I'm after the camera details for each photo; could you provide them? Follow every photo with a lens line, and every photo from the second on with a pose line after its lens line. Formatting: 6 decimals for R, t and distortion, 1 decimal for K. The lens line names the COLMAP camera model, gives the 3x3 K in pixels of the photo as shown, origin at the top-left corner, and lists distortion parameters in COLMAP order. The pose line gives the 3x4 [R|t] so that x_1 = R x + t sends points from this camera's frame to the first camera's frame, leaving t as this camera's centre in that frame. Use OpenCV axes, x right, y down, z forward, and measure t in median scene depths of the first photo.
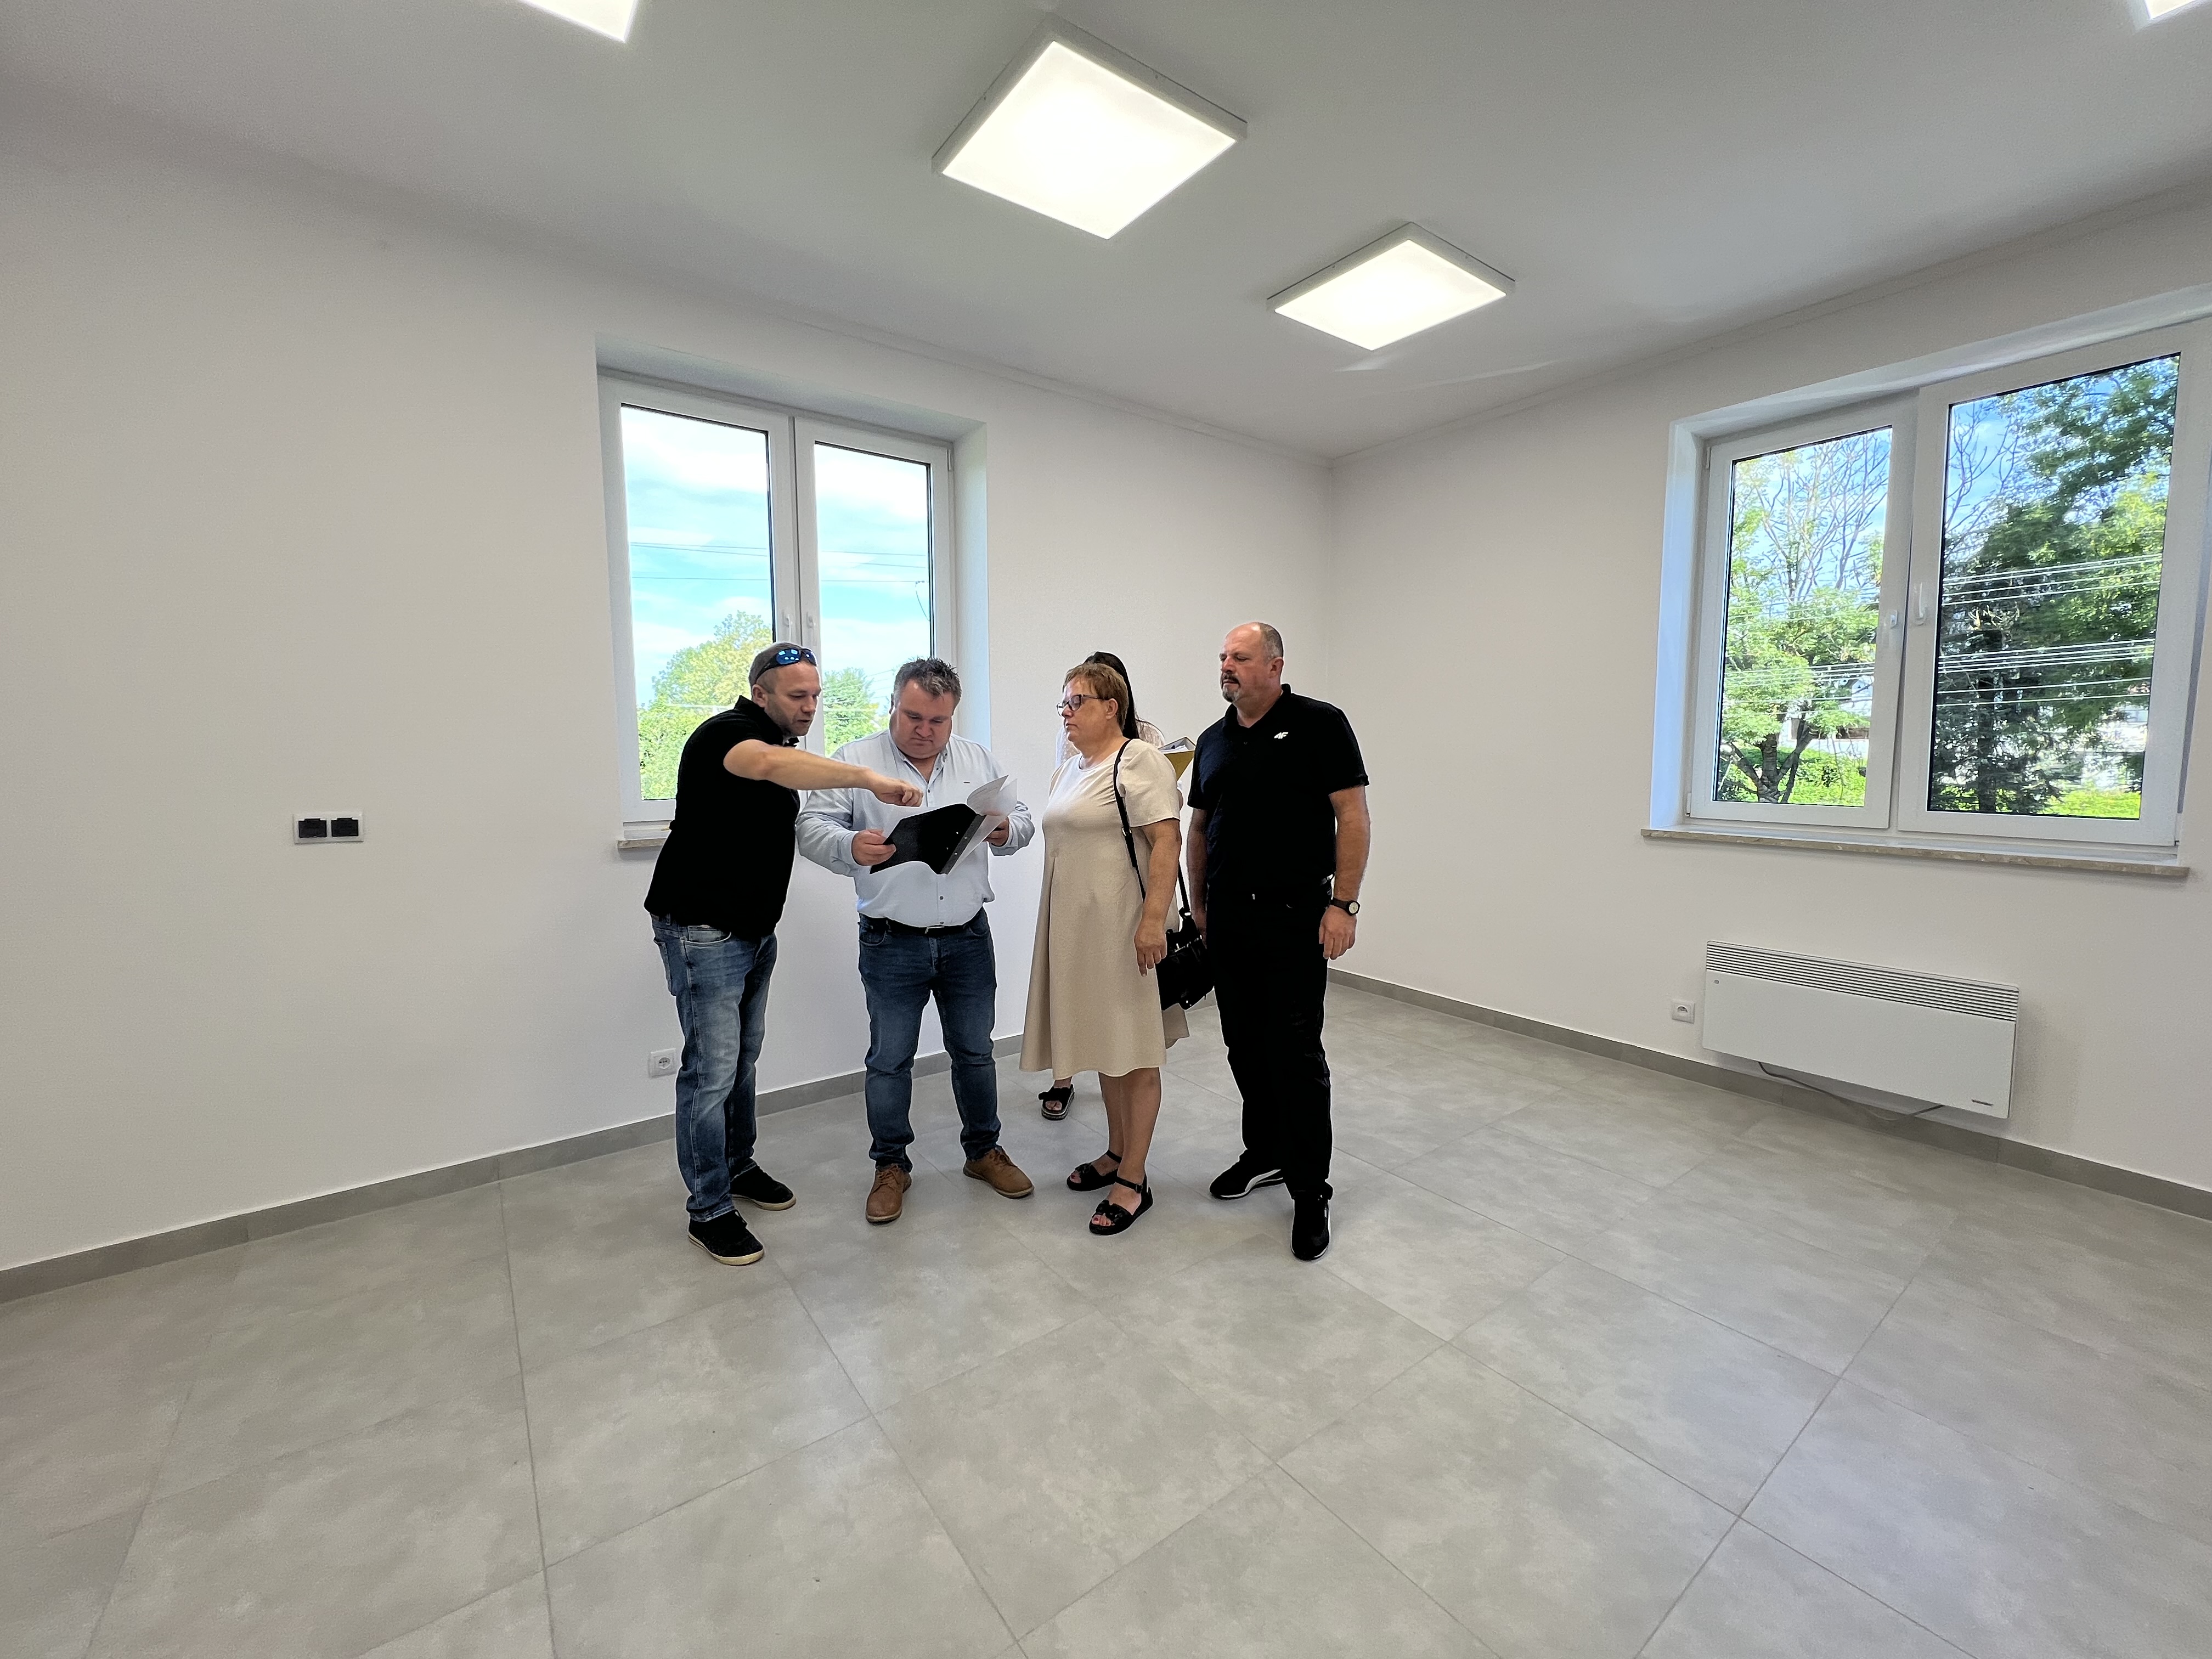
lens RADIAL K [[887.5, 0, 1103.1], [0, 887.5, 827.6], [0, 0, 1]] dist [-0.002497, -0.000145]
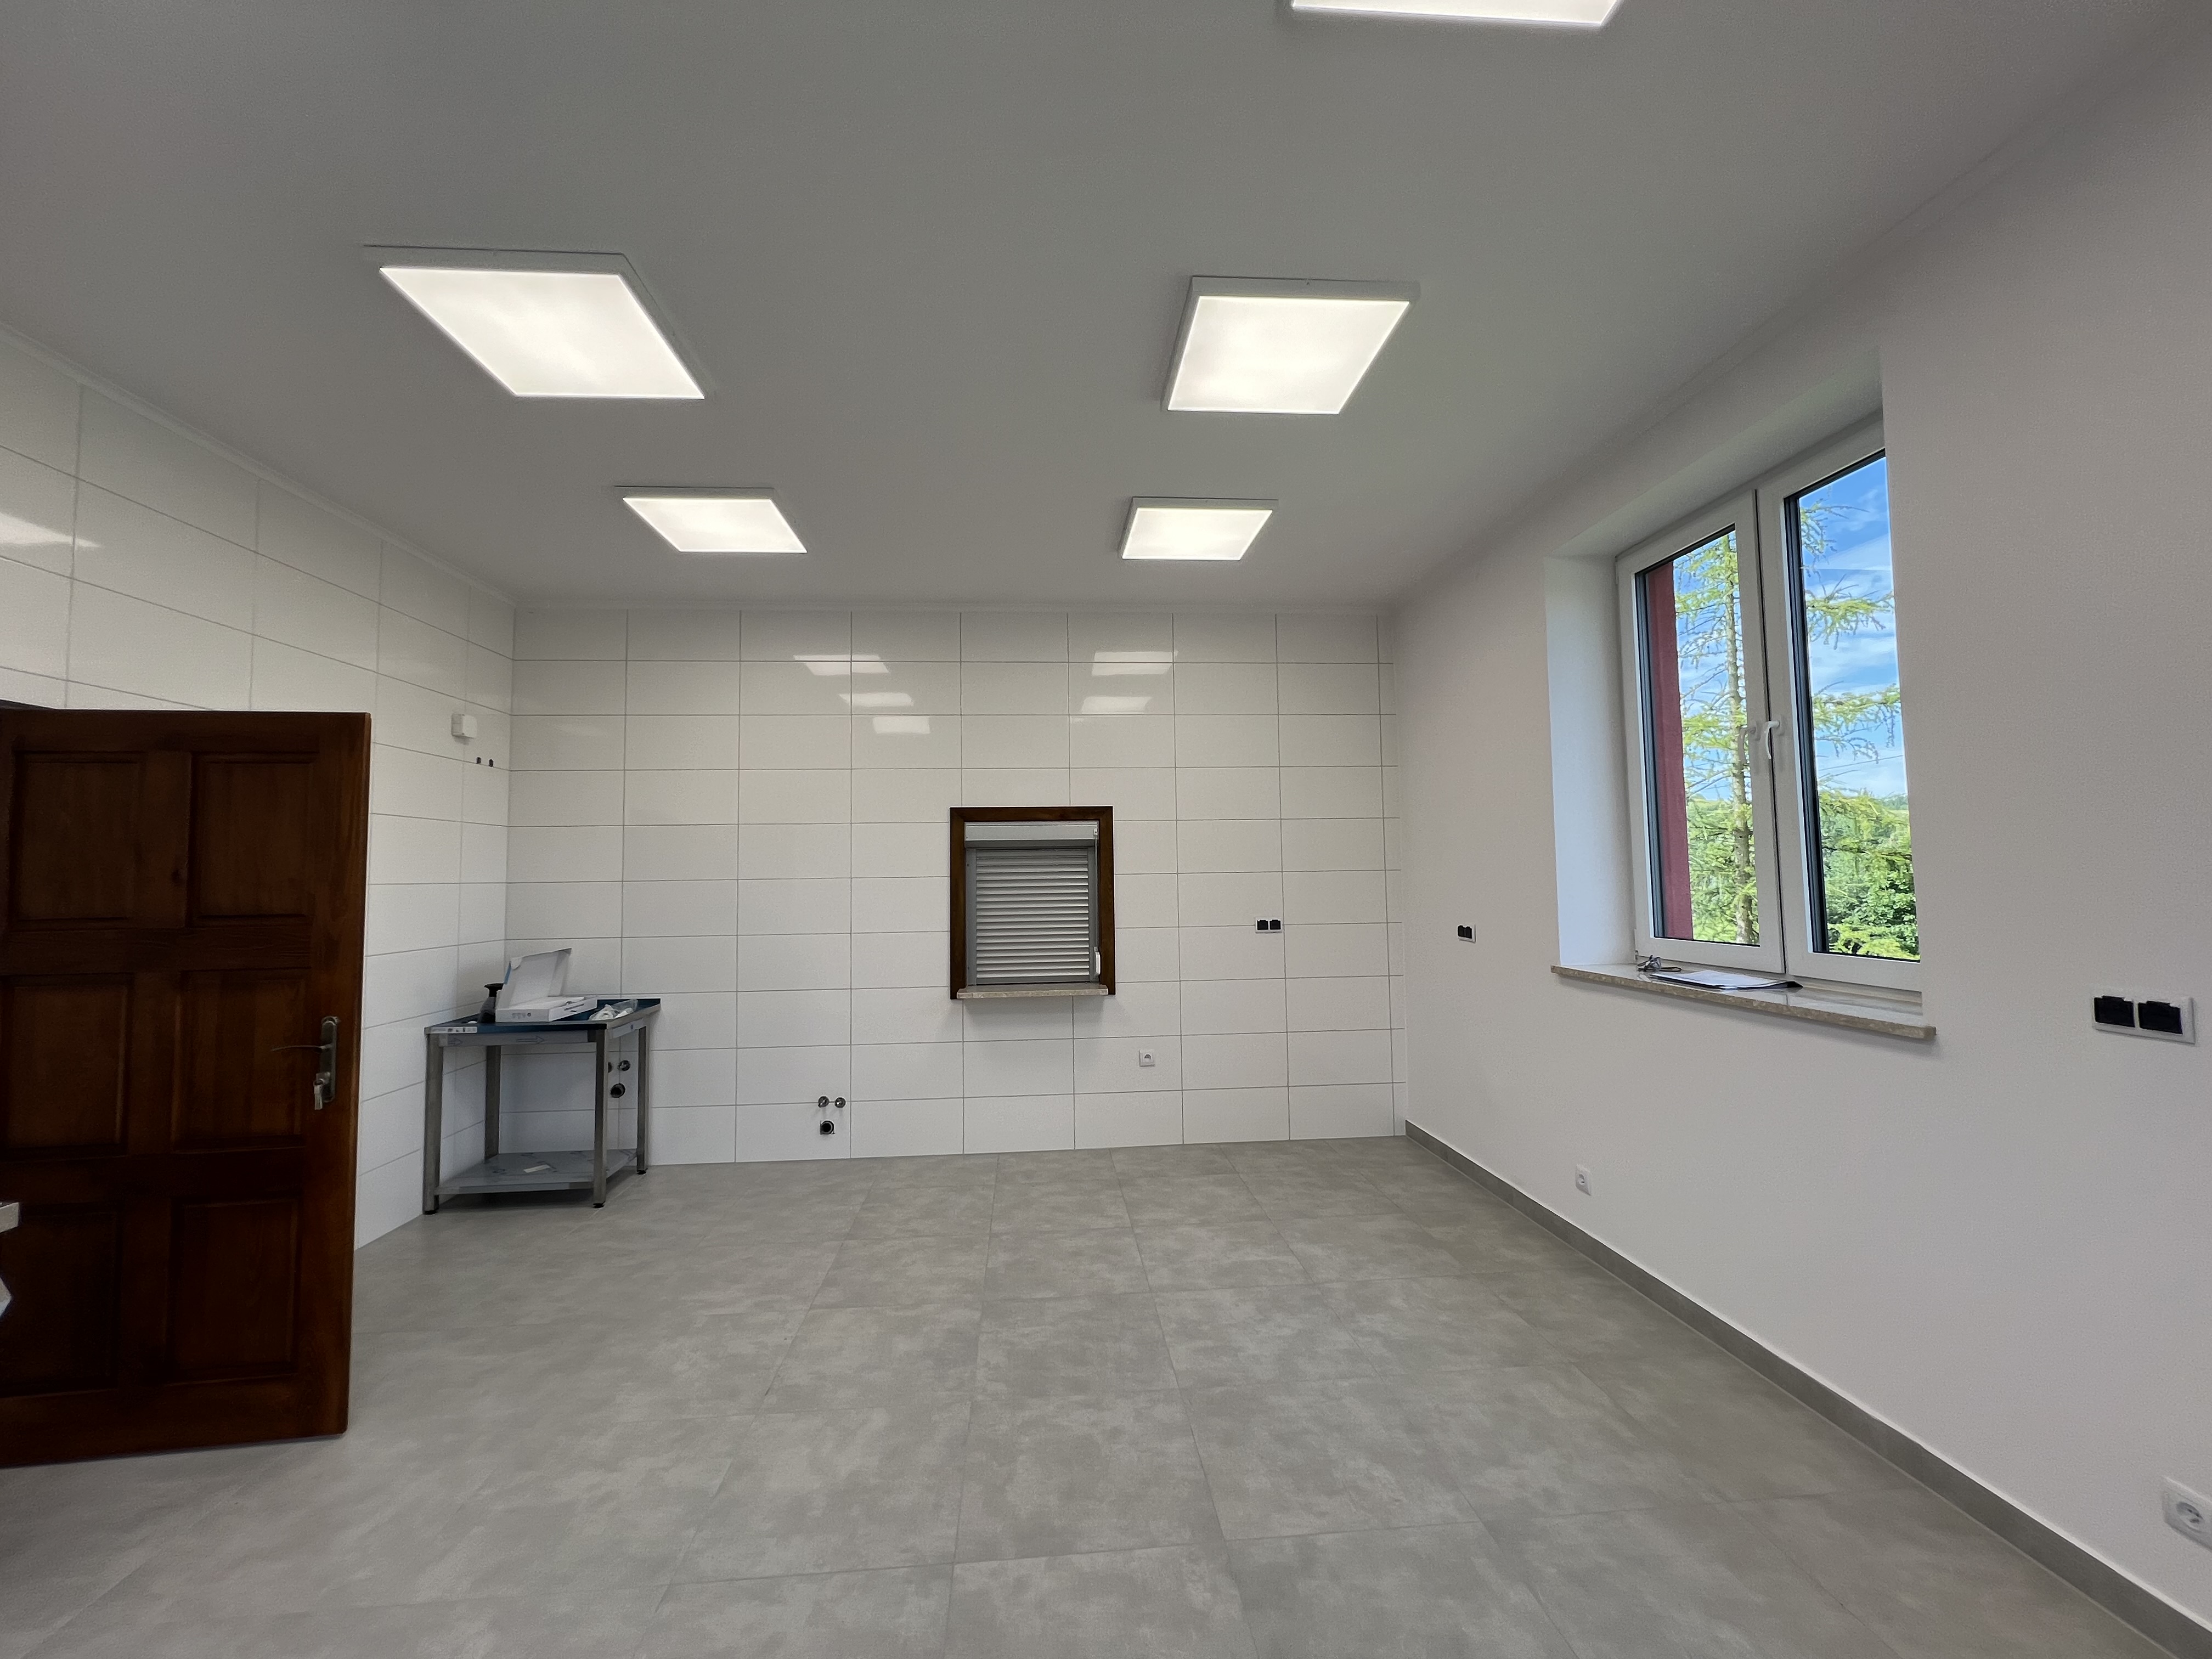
lens RADIAL K [[887.5, 0, 1111.2], [0, 887.5, 829.1], [0, 0, 1]] dist [-0.002497, -0.000145]
pose [[-0.518809, -0.032649, -0.854266, 0.919306], [-0.064577, 0.997912, 0.001080, -0.156085], [0.852448, 0.055726, -0.519834, 1.300644]]
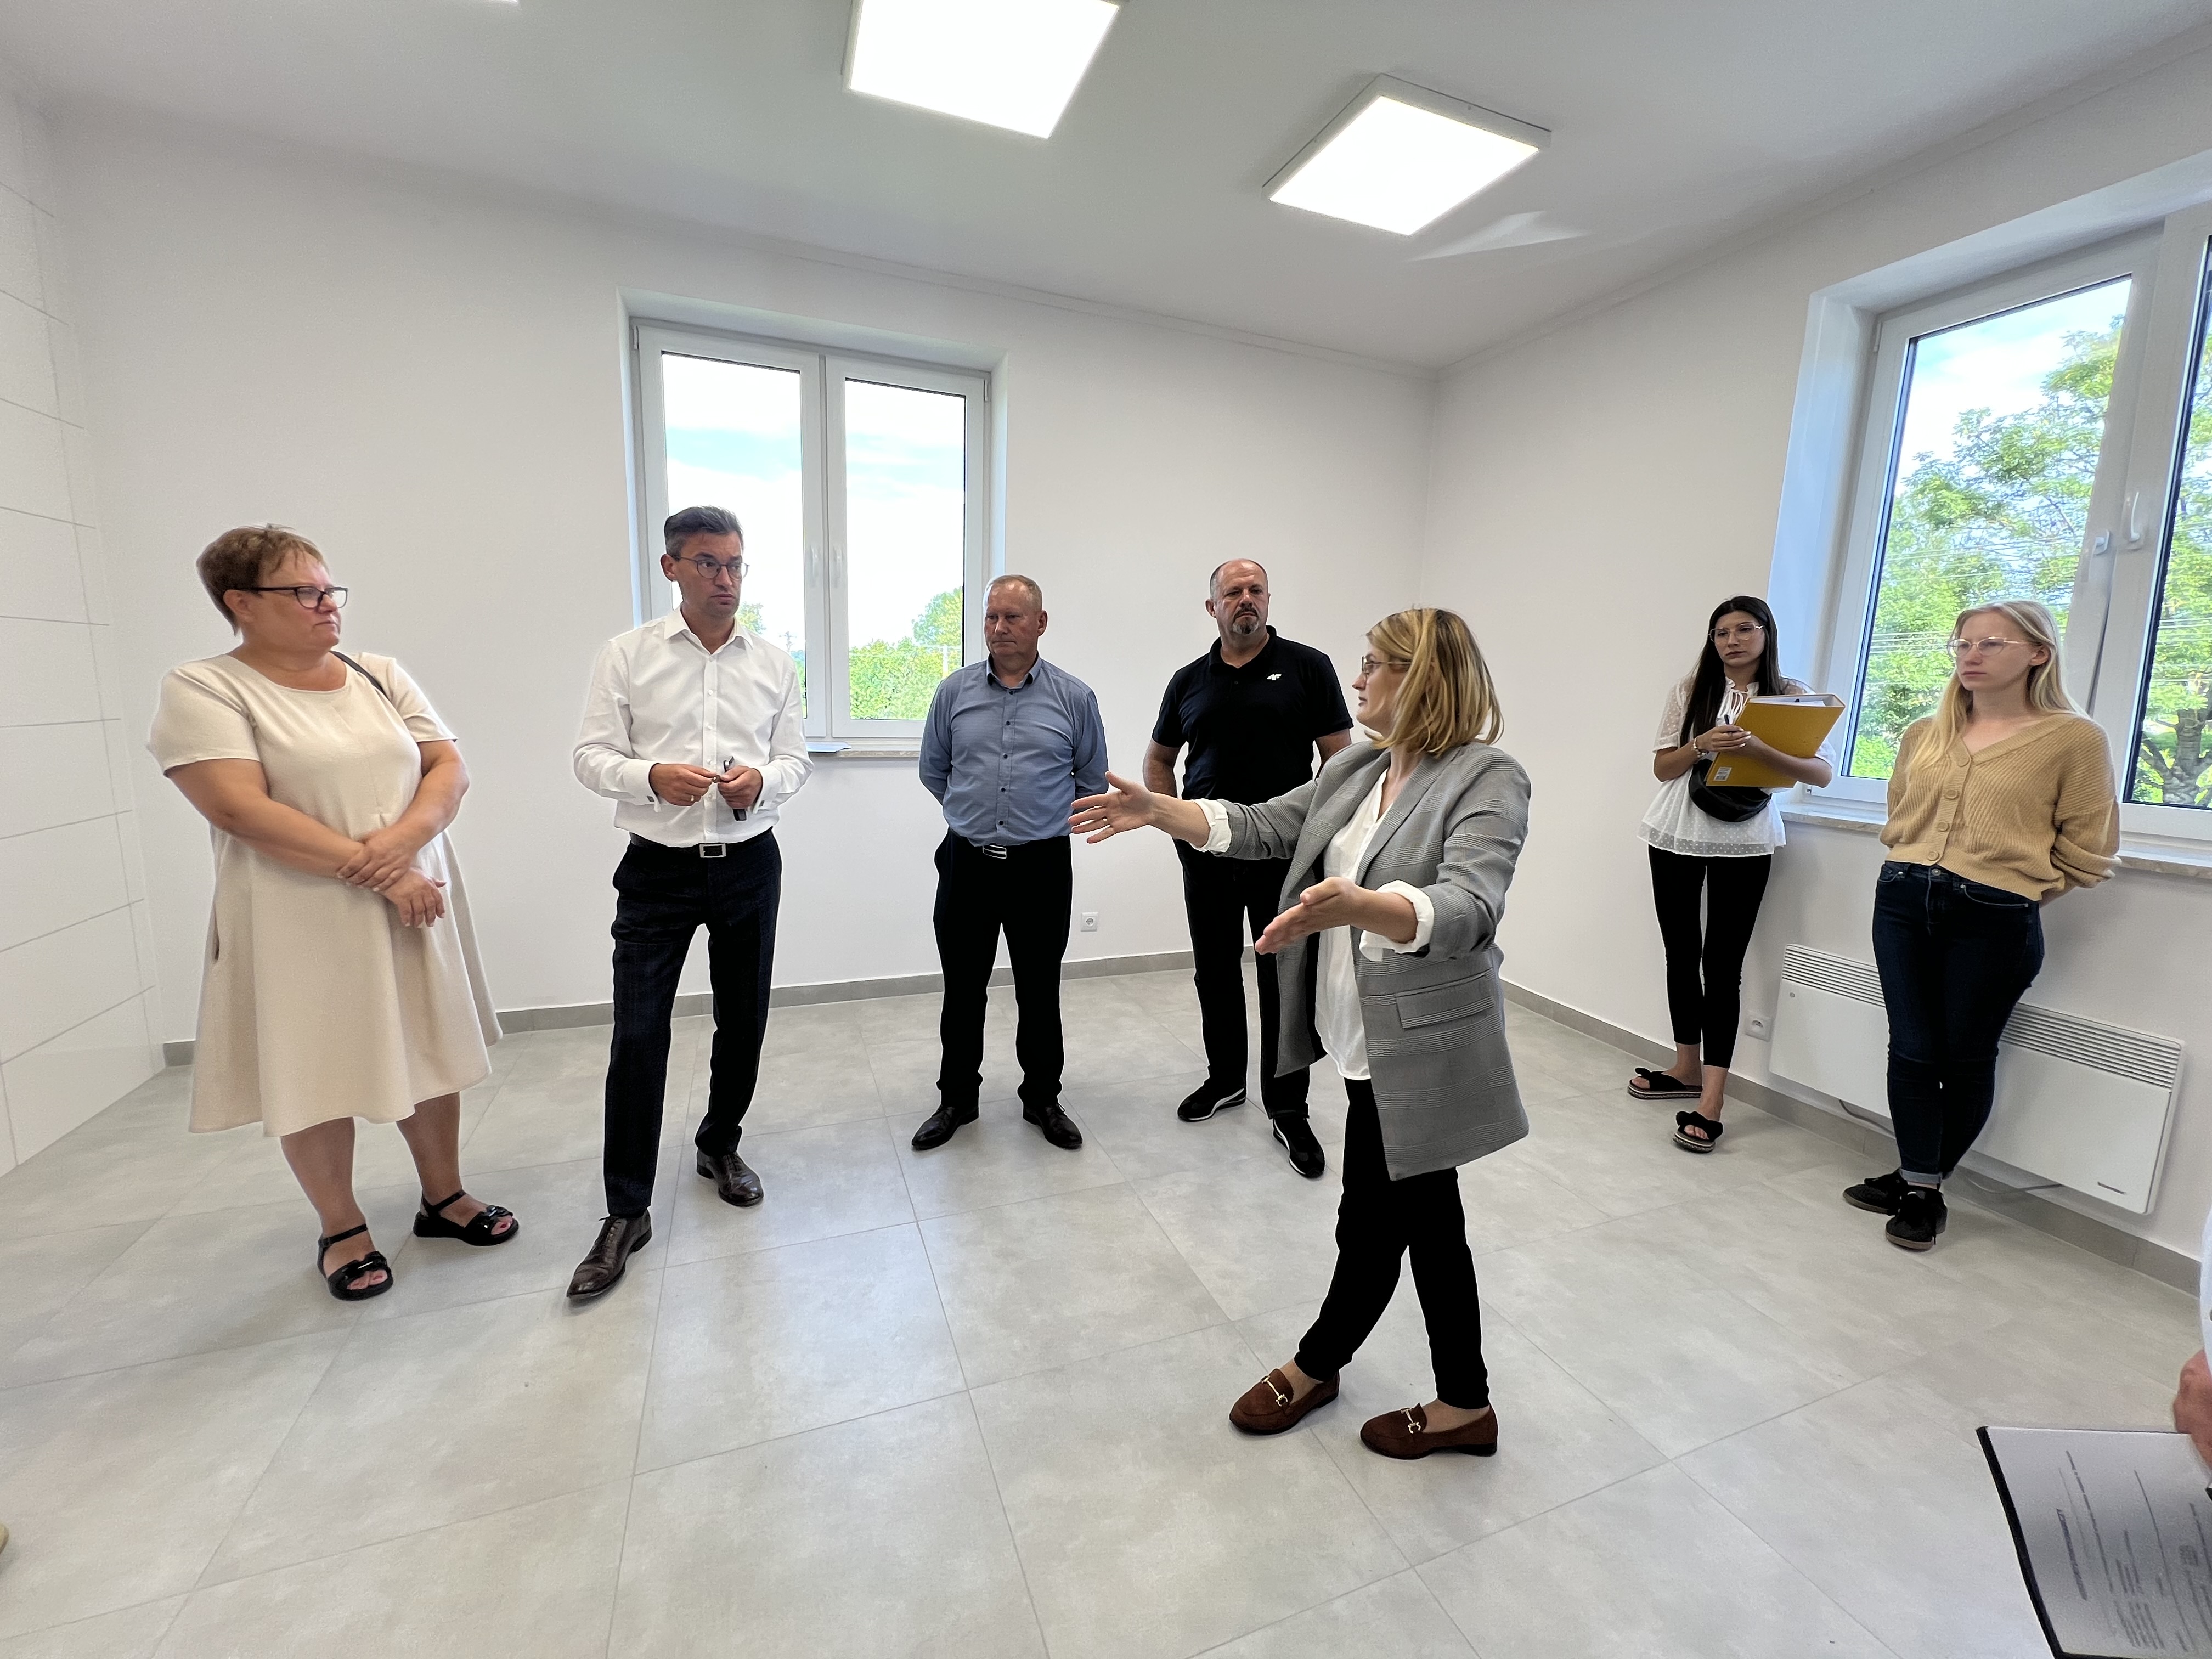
lens RADIAL K [[887.5, 0, 1099.4], [0, 887.5, 828.3], [0, 0, 1]] dist [-0.002497, -0.000145]
pose [[0.964169, 0.073920, -0.254784, 0.375746], [-0.058791, 0.996053, 0.066502, 0.004380], [0.258694, -0.049141, 0.964709, 0.067913]]
